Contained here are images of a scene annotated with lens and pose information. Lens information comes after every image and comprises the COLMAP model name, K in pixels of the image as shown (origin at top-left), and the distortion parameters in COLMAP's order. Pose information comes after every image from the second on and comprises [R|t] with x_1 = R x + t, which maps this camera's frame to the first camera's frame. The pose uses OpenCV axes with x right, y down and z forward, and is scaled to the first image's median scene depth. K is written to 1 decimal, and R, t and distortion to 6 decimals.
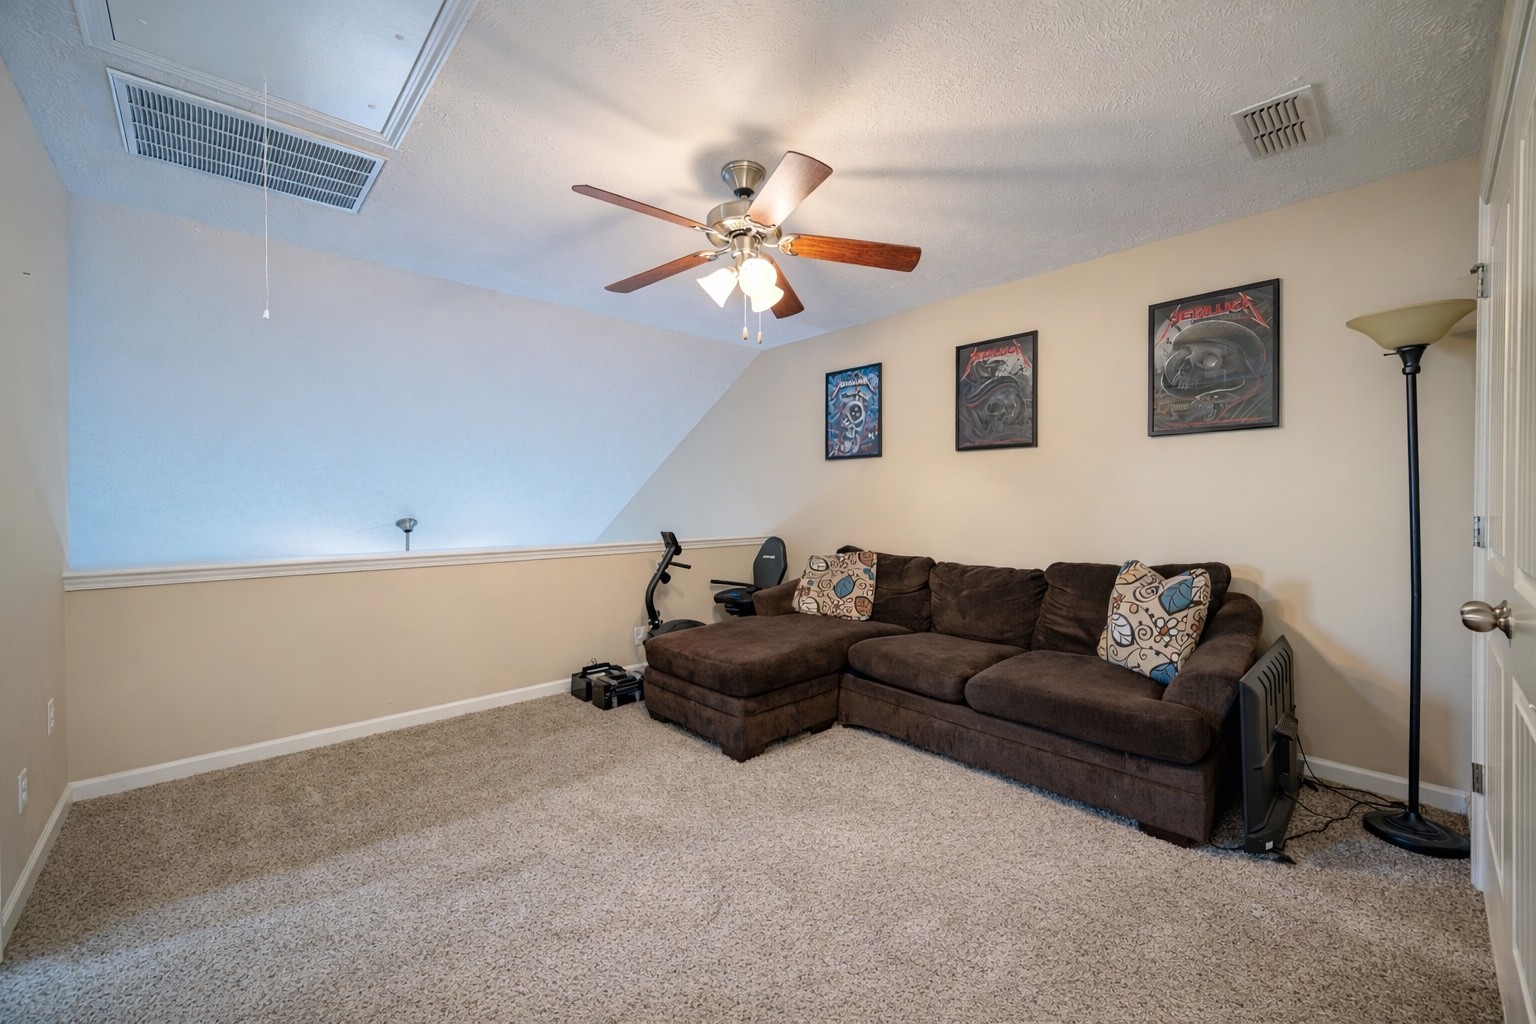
lens RADIAL K [[606.9, 0, 757.9], [0, 606.9, 506.2], [0, 0, 1]] dist [-0.000018, 0.000049]
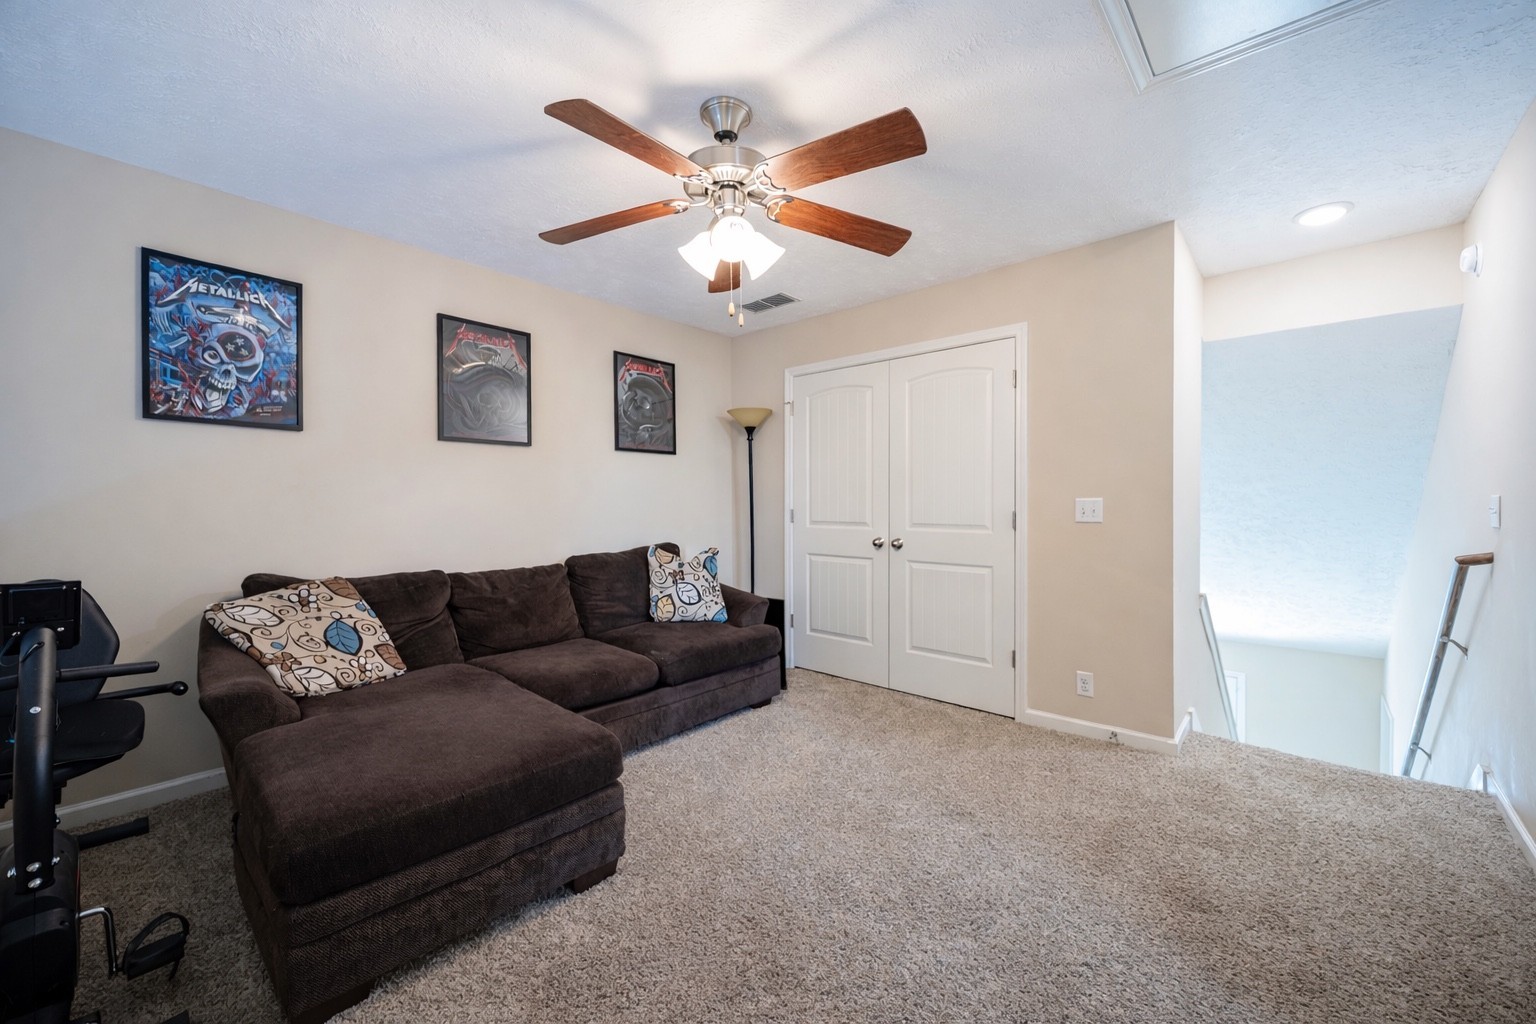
lens RADIAL K [[606.9, 0, 757.9], [0, 606.9, 506.2], [0, 0, 1]] dist [-0.000018, 0.000049]
pose [[-0.099386, -0.014928, 0.994937, -0.582614], [0.000460, 0.999887, 0.015048, -0.014276], [-0.995049, 0.001953, -0.099368, 0.706974]]
